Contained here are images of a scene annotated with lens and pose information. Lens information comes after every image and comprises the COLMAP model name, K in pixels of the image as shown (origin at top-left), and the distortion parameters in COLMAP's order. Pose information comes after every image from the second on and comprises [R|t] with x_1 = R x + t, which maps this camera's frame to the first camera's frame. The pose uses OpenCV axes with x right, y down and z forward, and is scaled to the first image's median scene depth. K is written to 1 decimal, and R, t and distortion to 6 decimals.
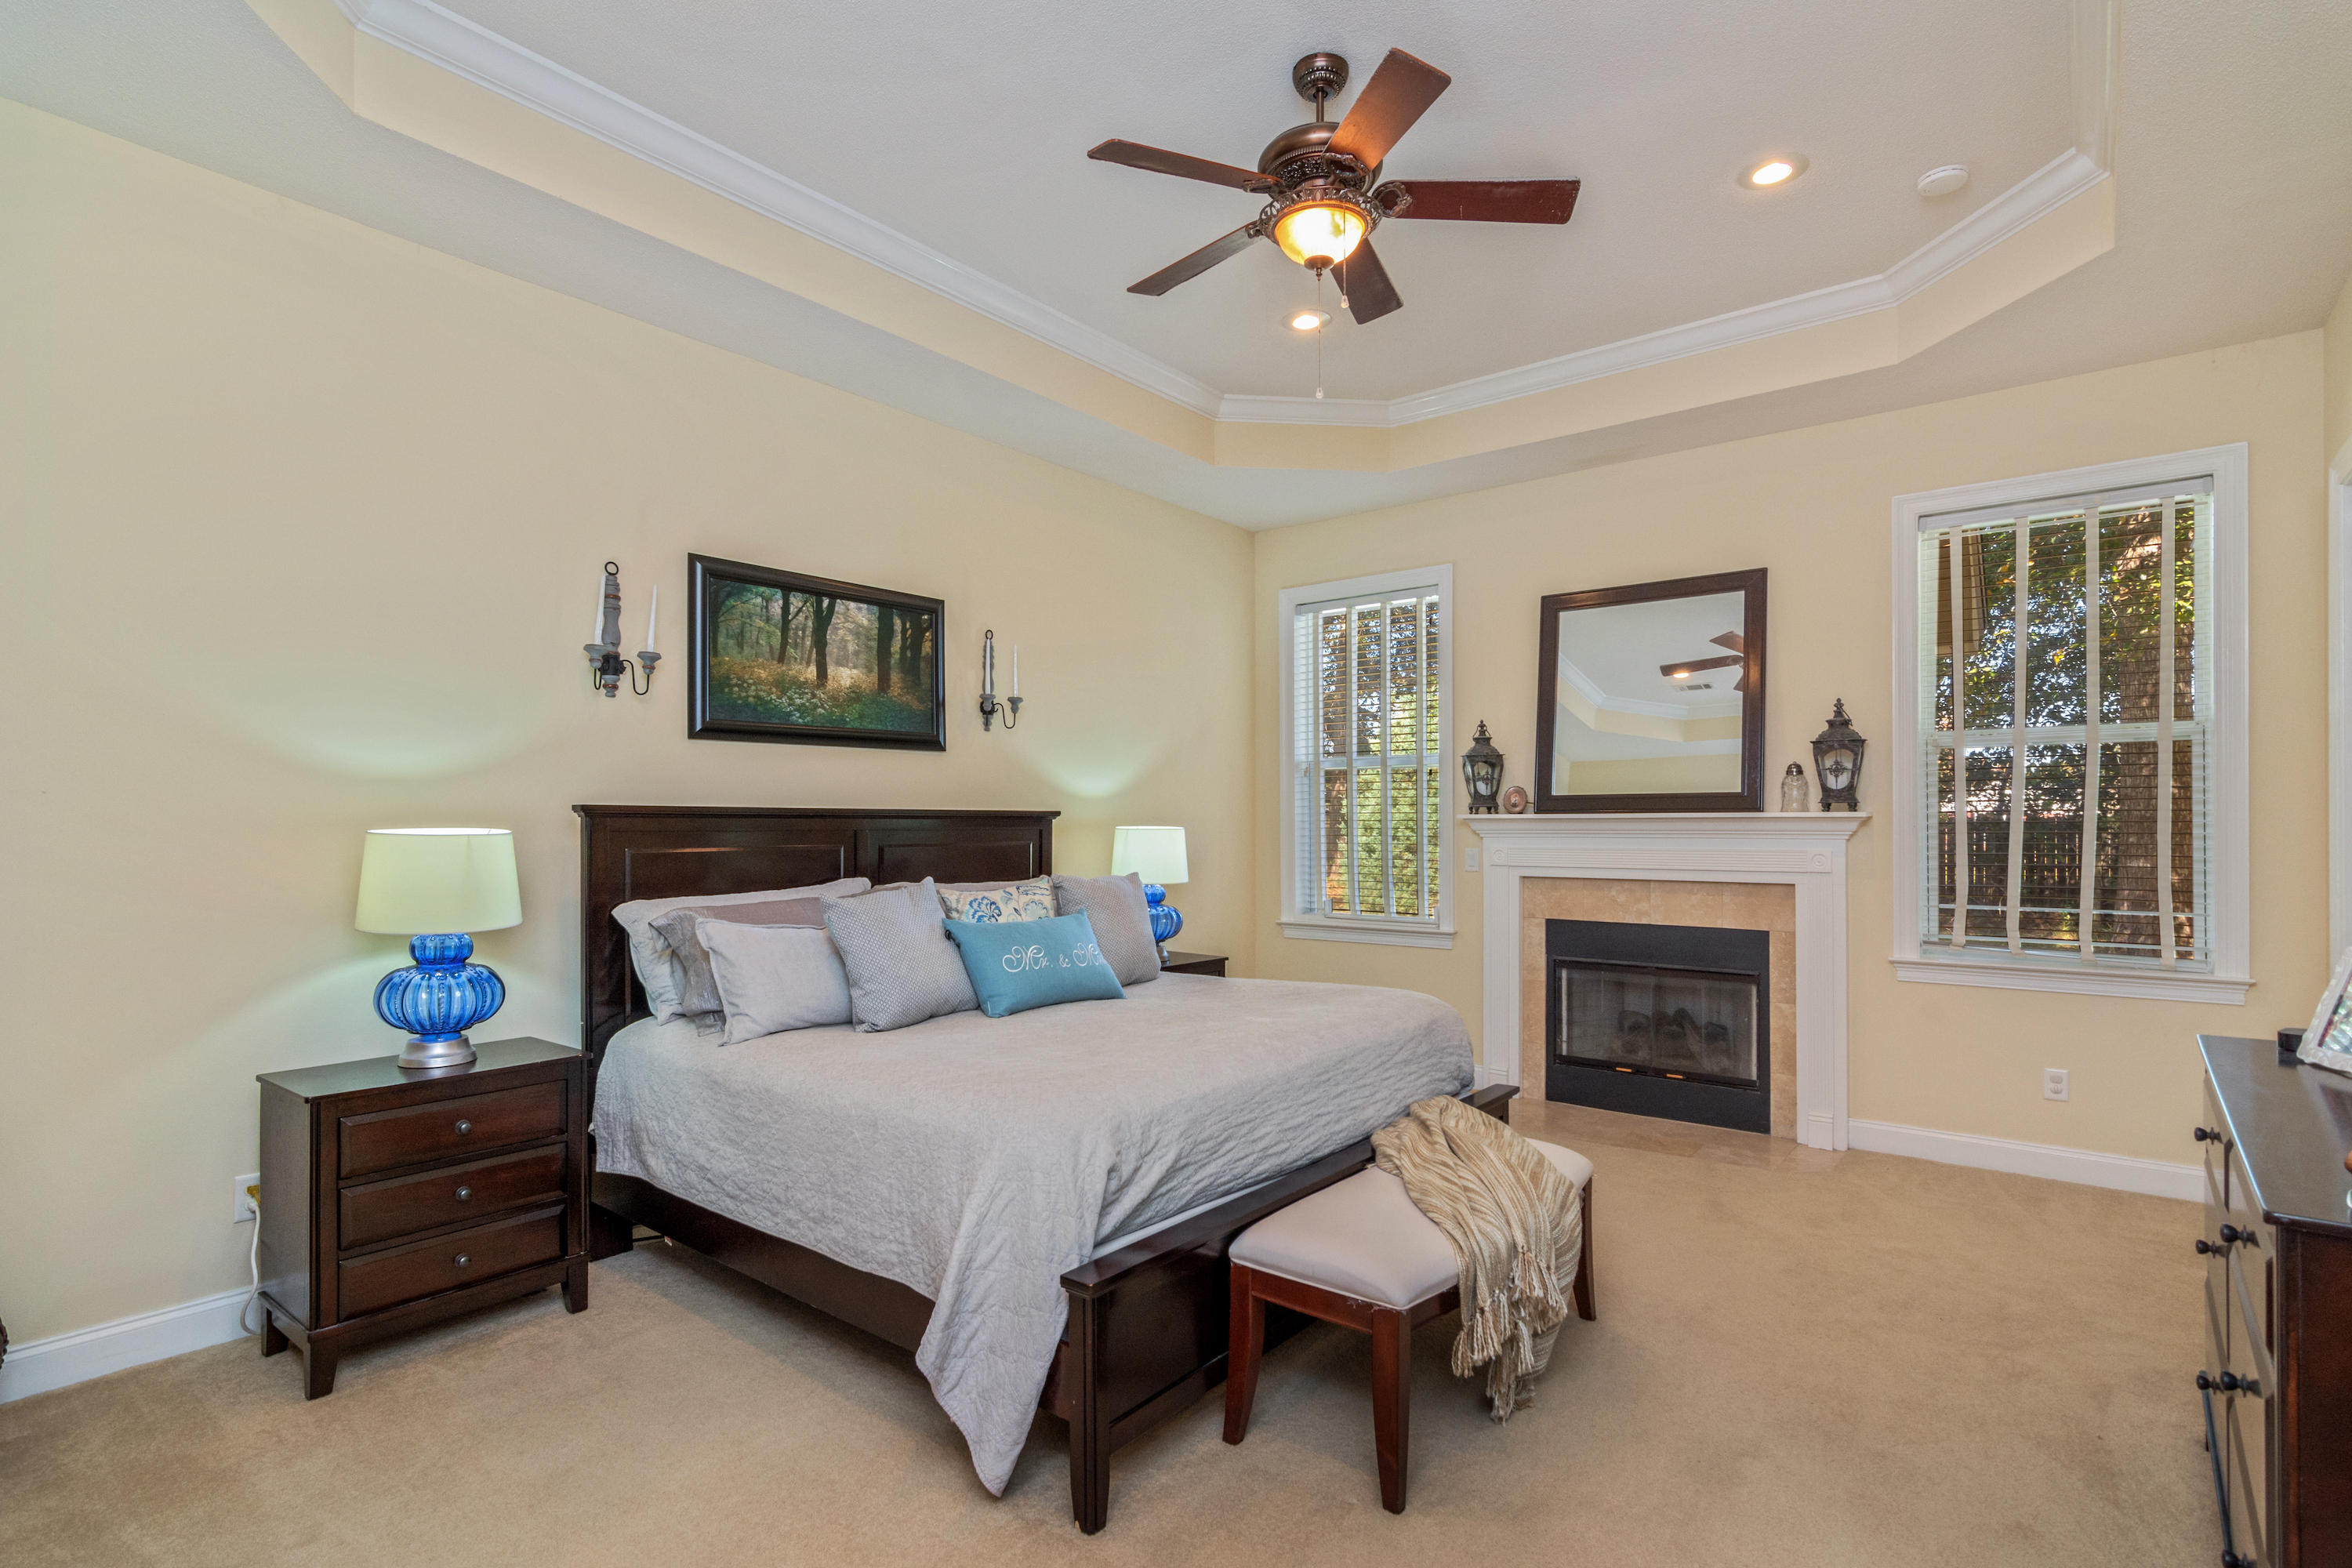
lens RADIAL K [[1133.6, 0, 1166.4], [0, 1133.6, 795.3], [0, 0, 1]] dist [-0.002998, 0.001482]
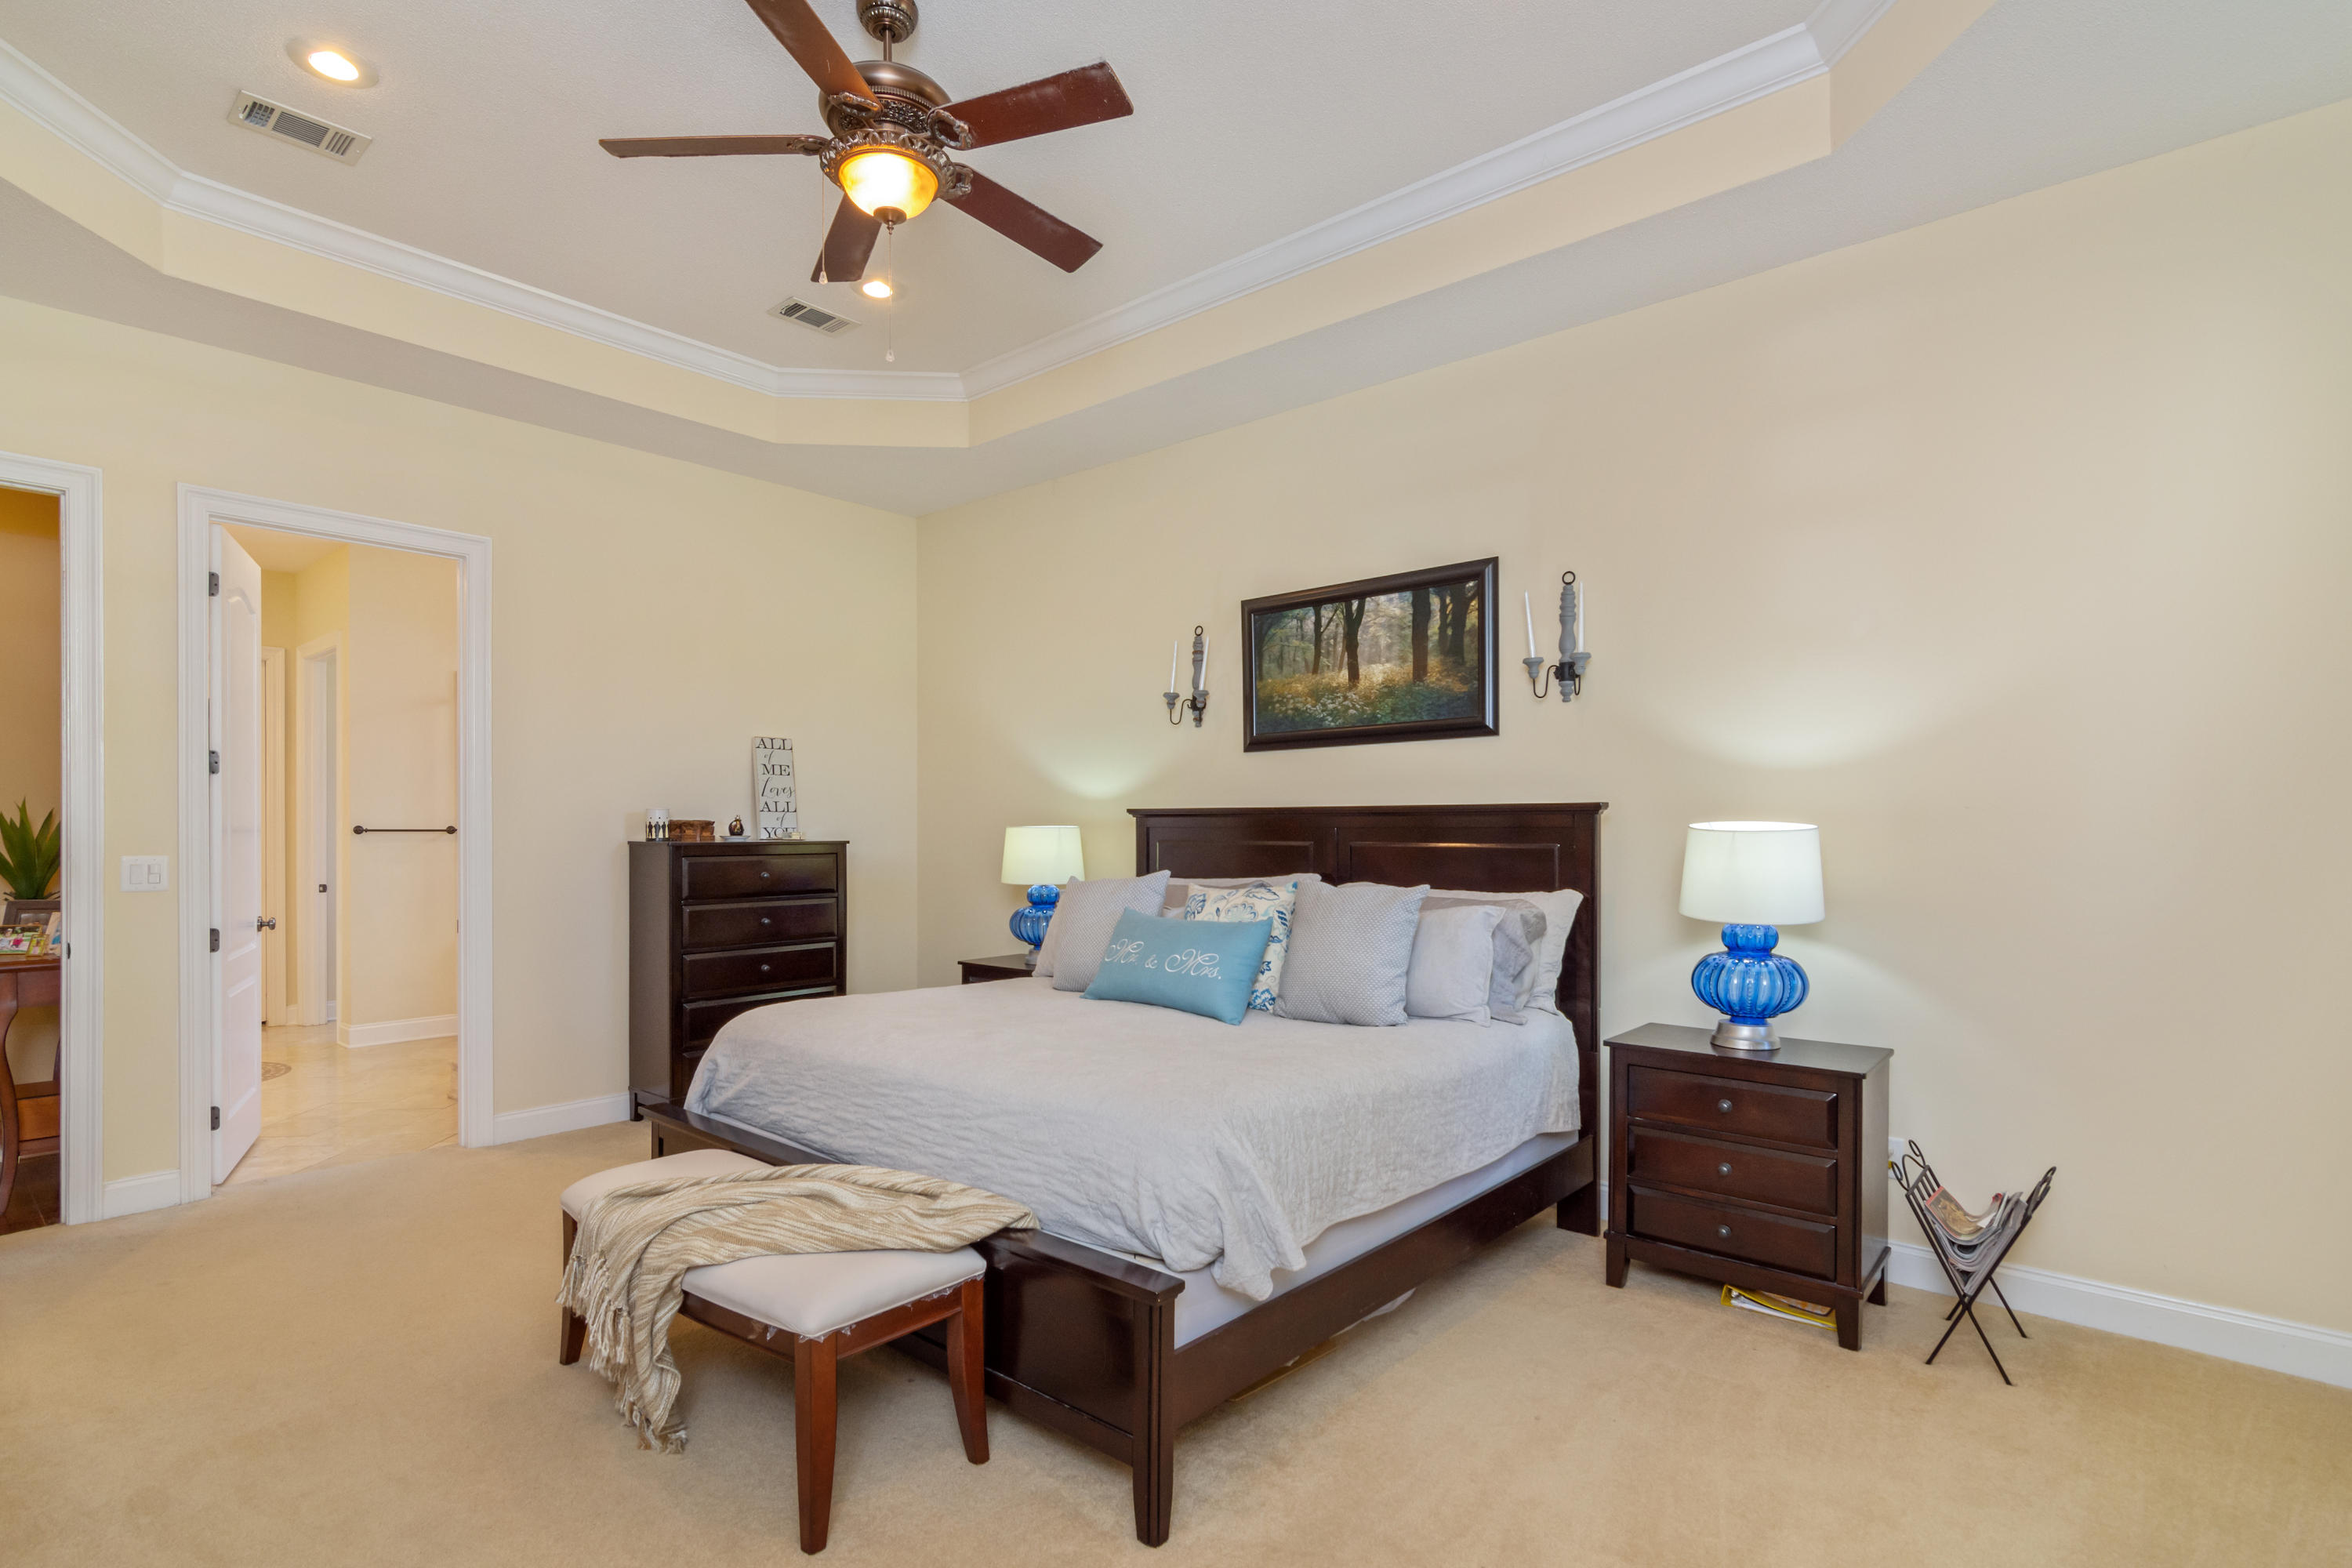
lens RADIAL K [[1133.6, 0, 1195.3], [0, 1133.6, 839.0], [0, 0, 1]] dist [-0.002998, 0.001482]
pose [[0.014959, 0.009288, -0.999845, 0.701991], [0.034646, 0.999352, 0.009802, 0.025649], [0.999288, -0.034787, 0.014628, 0.806892]]
